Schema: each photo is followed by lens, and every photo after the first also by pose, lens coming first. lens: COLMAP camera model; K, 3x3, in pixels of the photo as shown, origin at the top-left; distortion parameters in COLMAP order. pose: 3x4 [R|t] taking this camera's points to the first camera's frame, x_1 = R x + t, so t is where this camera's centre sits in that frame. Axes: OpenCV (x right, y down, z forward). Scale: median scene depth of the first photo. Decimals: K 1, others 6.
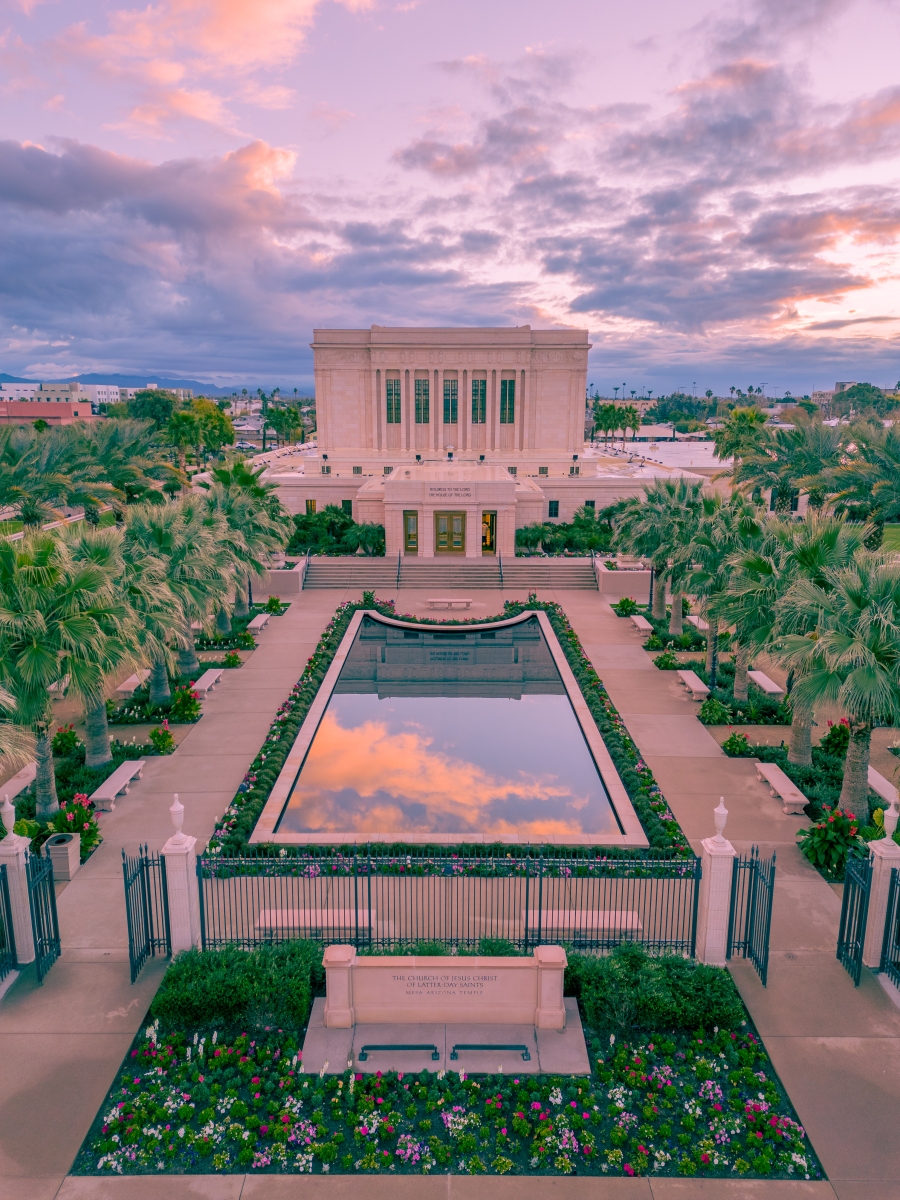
lens RADIAL K [[844.9, 0, 446.8], [0, 844.9, 587.6], [0, 0, 1]] dist [0.134608, -0.171564]
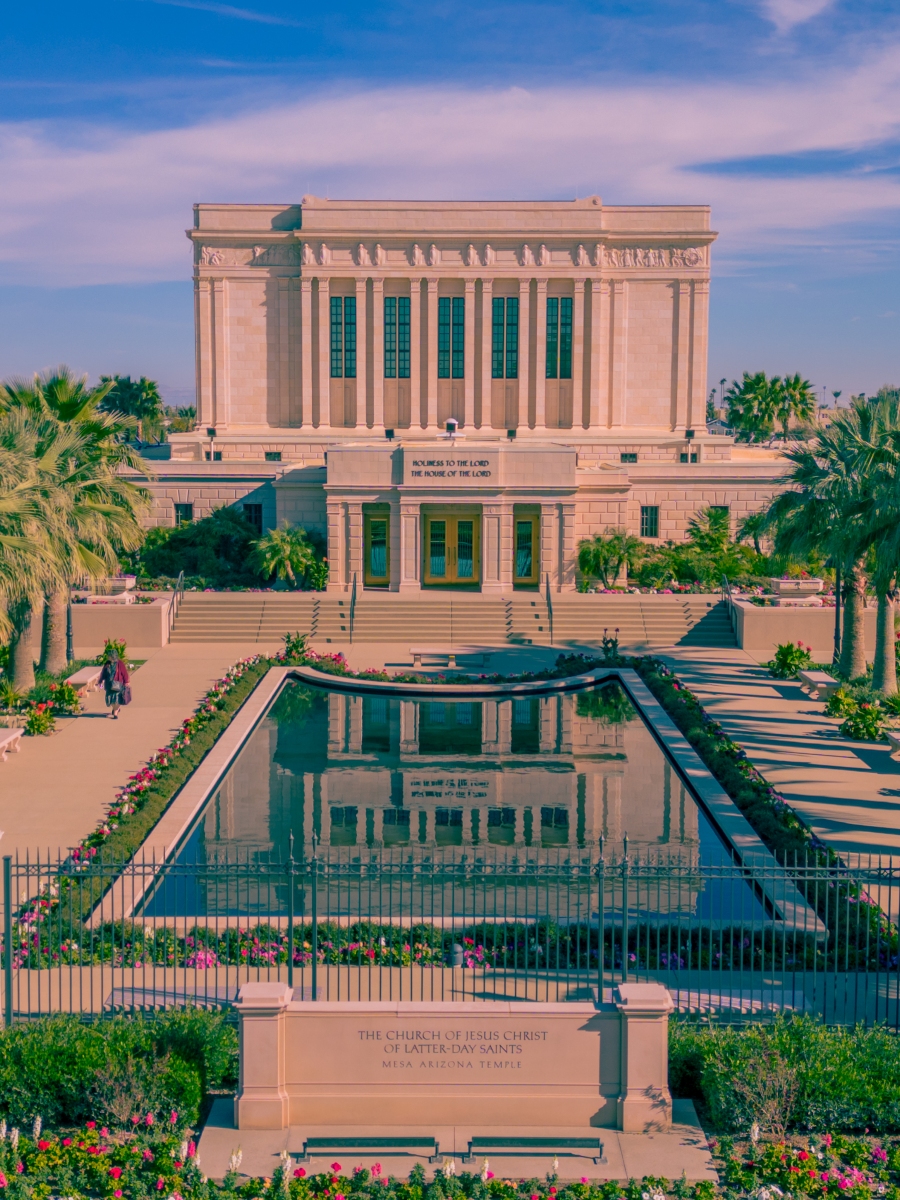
lens RADIAL K [[1685.5, 0, 437.8], [0, 1685.5, 581.2], [0, 0, 1]] dist [0.245295, -0.684590]
pose [[0.999997, 0.001899, -0.001354, -0.004694], [-0.002051, 0.992448, -0.122647, 0.123531], [0.001110, 0.122650, 0.992449, -0.051976]]
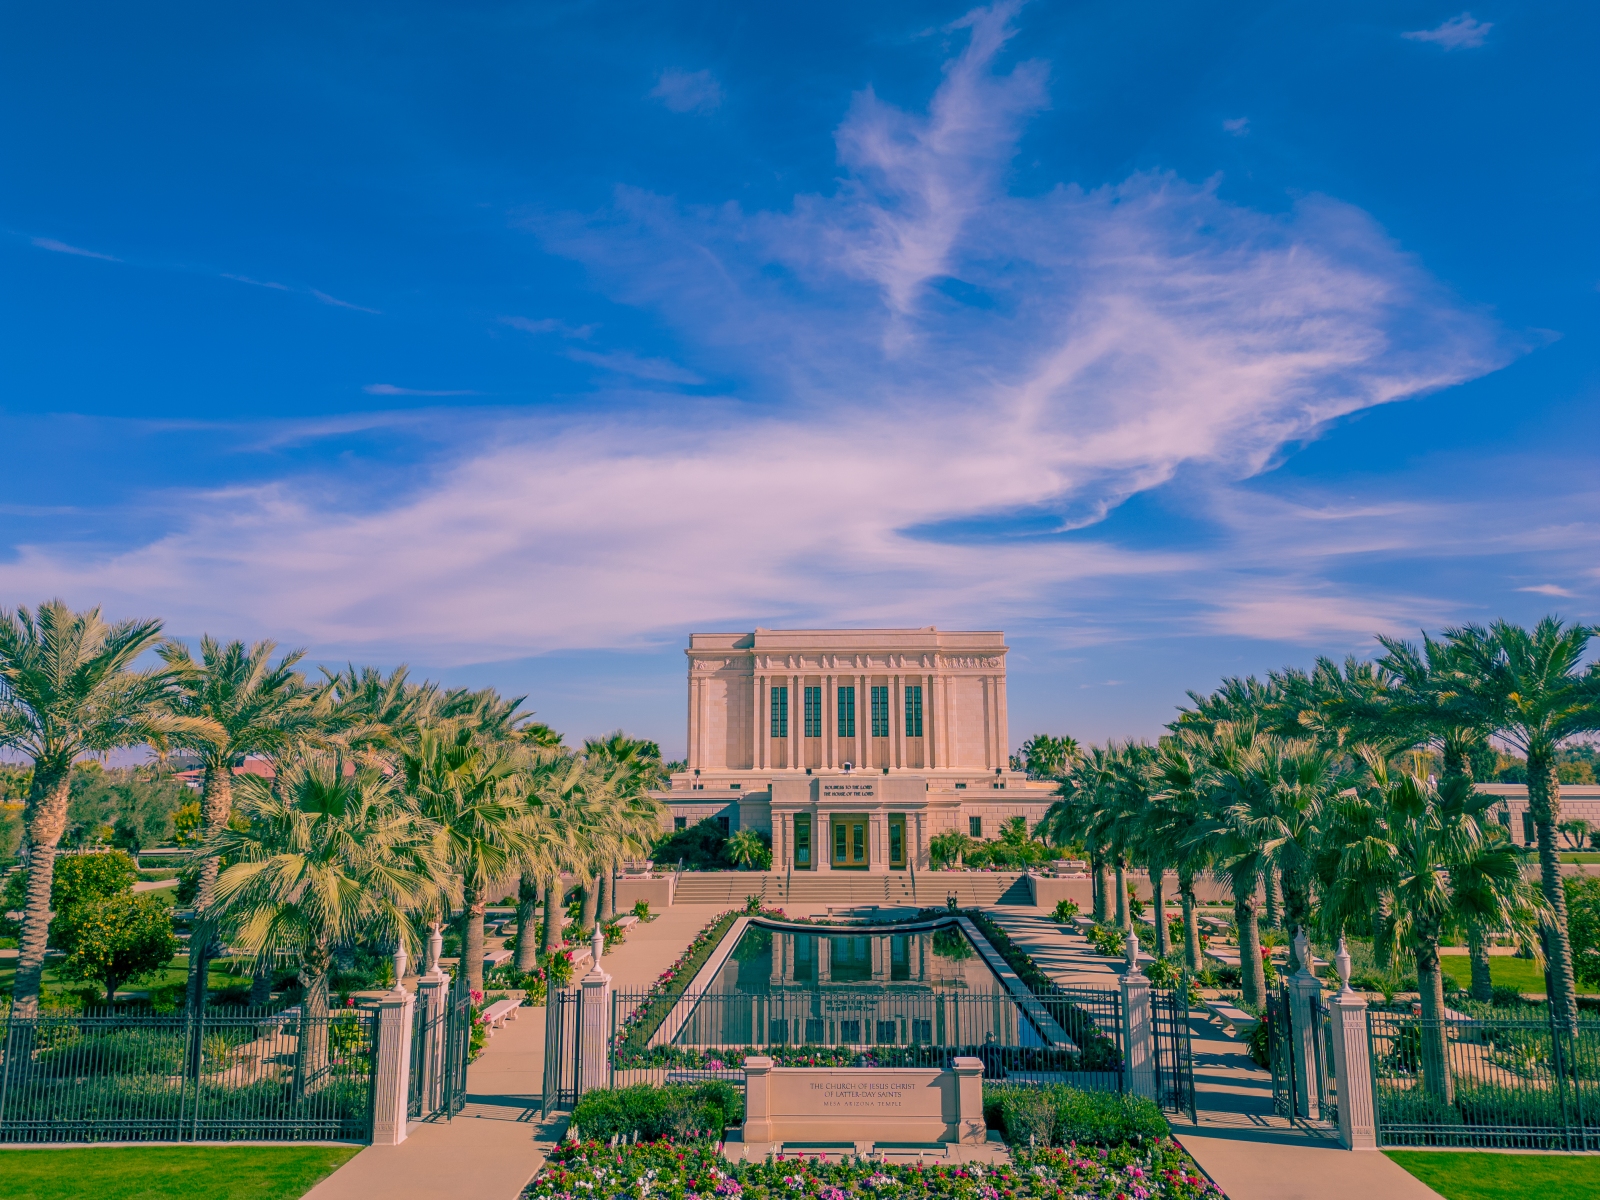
lens RADIAL K [[1126.5, 0, 800.0], [0, 1126.5, 600.0], [0, 0, 1]] dist [0.134608, -0.171564]
pose [[0.999449, -0.011832, -0.030997, -0.011275], [-0.000116, 0.932993, -0.359894, 0.168025], [0.033179, 0.359700, 0.932478, -0.184790]]
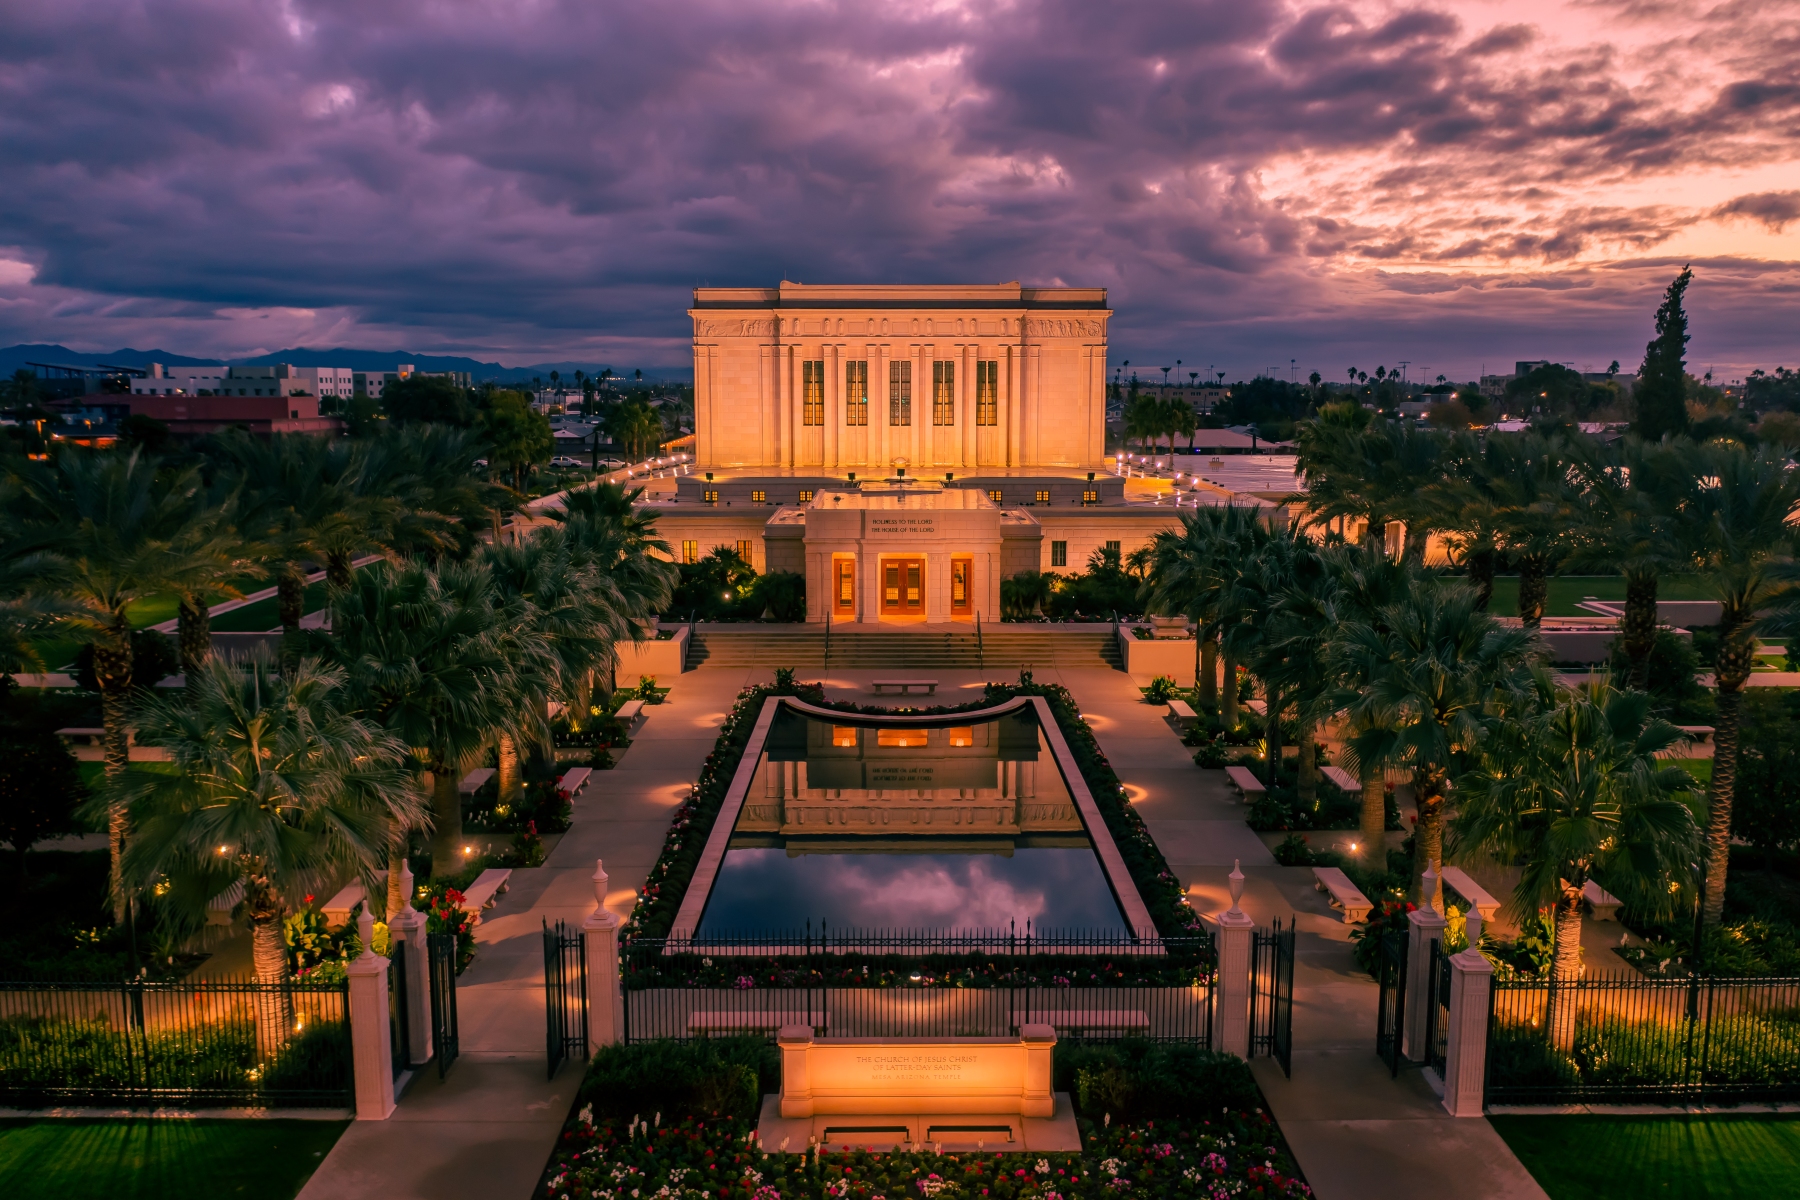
lens RADIAL K [[1445.5, 0, 900.0], [0, 1445.5, 600.0], [0, 0, 1]] dist [0.003493, -0.000739]
pose [[0.999957, -0.002983, 0.008753, -0.012731], [0.003589, 0.997537, -0.070045, 0.037941], [-0.008523, 0.070073, 0.997505, -0.203308]]
